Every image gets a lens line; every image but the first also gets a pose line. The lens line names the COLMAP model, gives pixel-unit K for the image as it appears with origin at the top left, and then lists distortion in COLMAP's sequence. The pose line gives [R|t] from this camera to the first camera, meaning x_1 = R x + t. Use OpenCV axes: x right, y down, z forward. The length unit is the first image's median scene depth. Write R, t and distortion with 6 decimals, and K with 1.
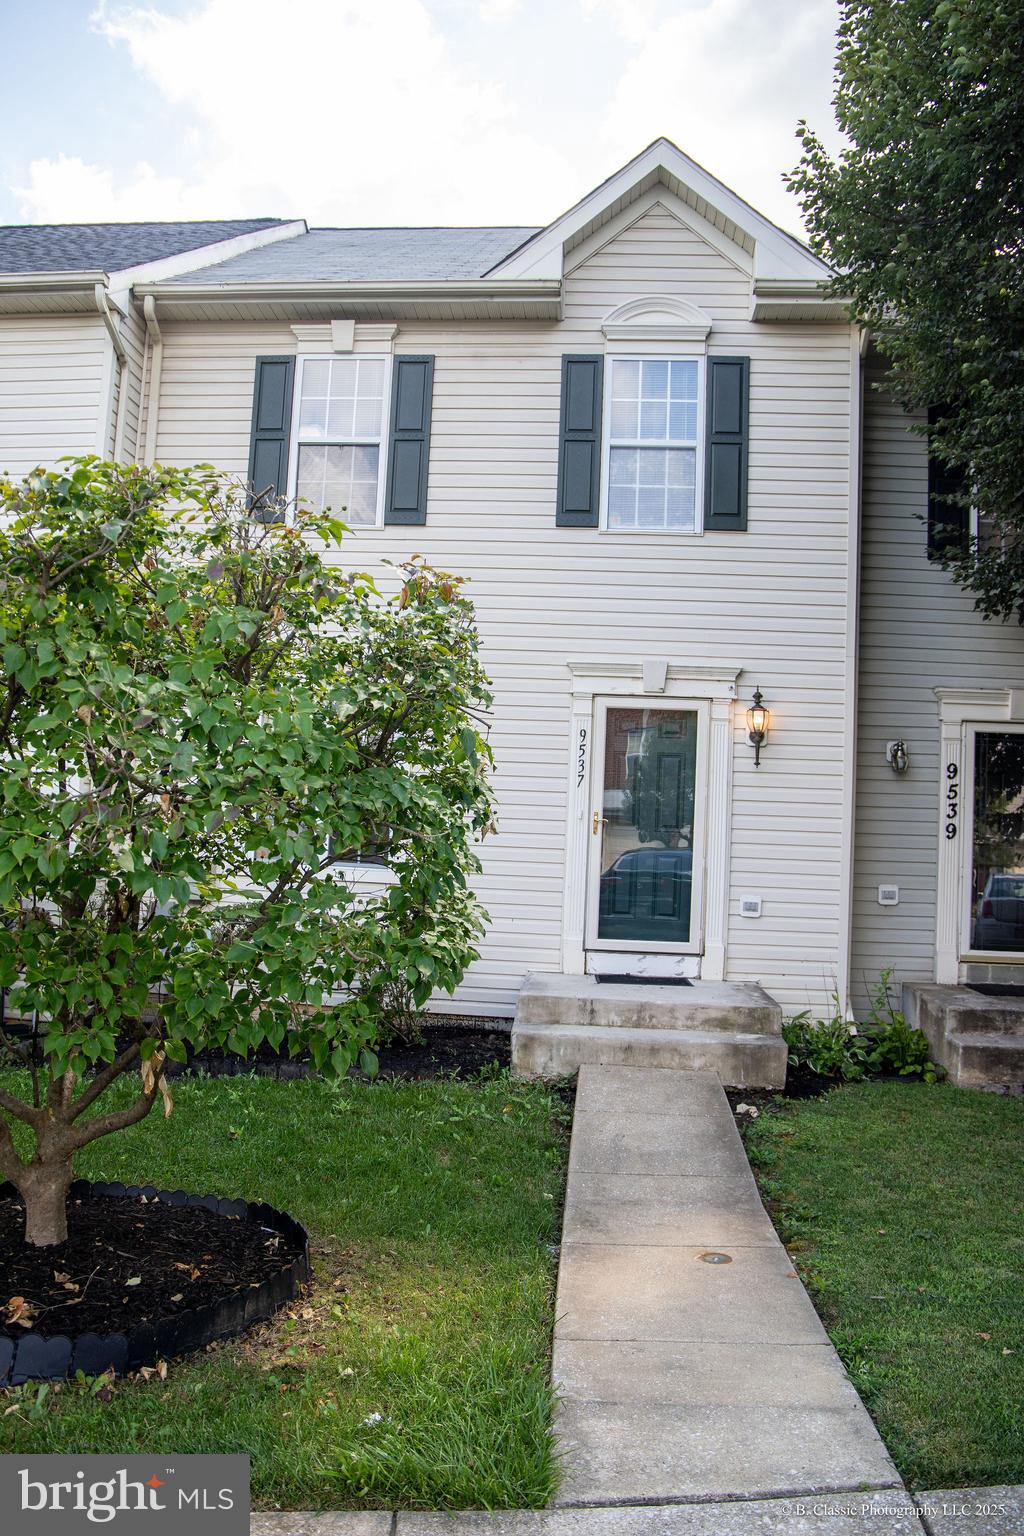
lens RADIAL K [[1116.7, 0, 507.5], [0, 1116.7, 785.6], [0, 0, 1]] dist [-0.125724, 0.099052]
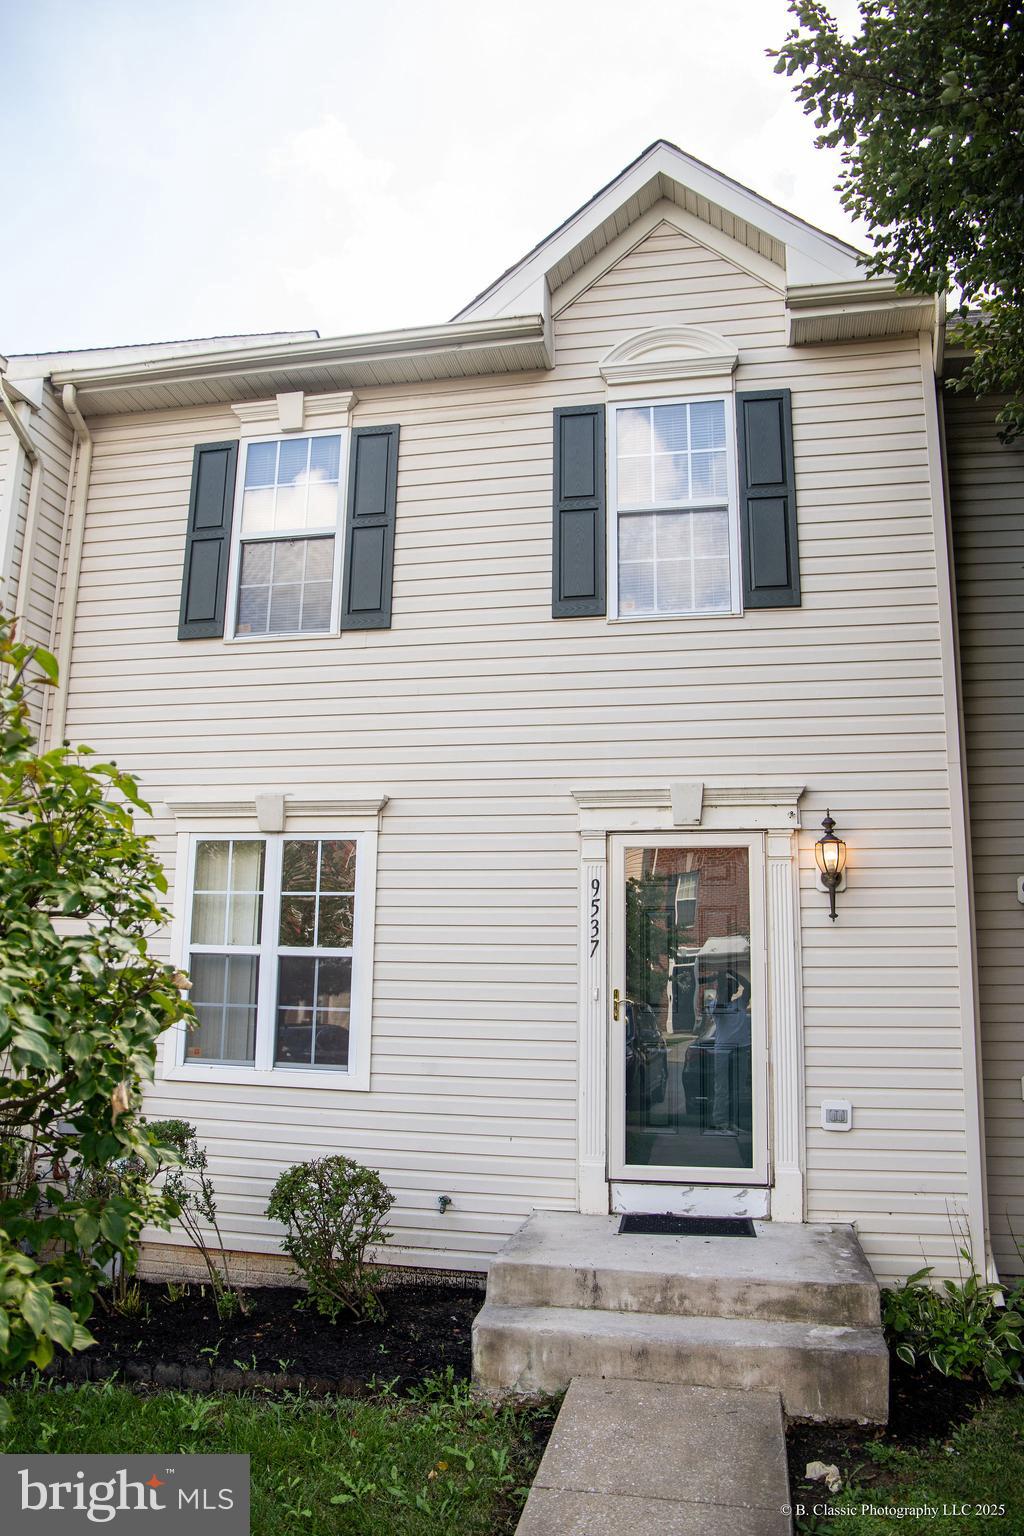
lens RADIAL K [[1116.7, 0, 507.5], [0, 1116.7, 785.6], [0, 0, 1]] dist [-0.125724, 0.099052]
pose [[0.992434, -0.047235, -0.113333, 0.097257], [0.031523, 0.990122, -0.136620, -0.011958], [0.118667, 0.132014, 0.984119, 0.247642]]
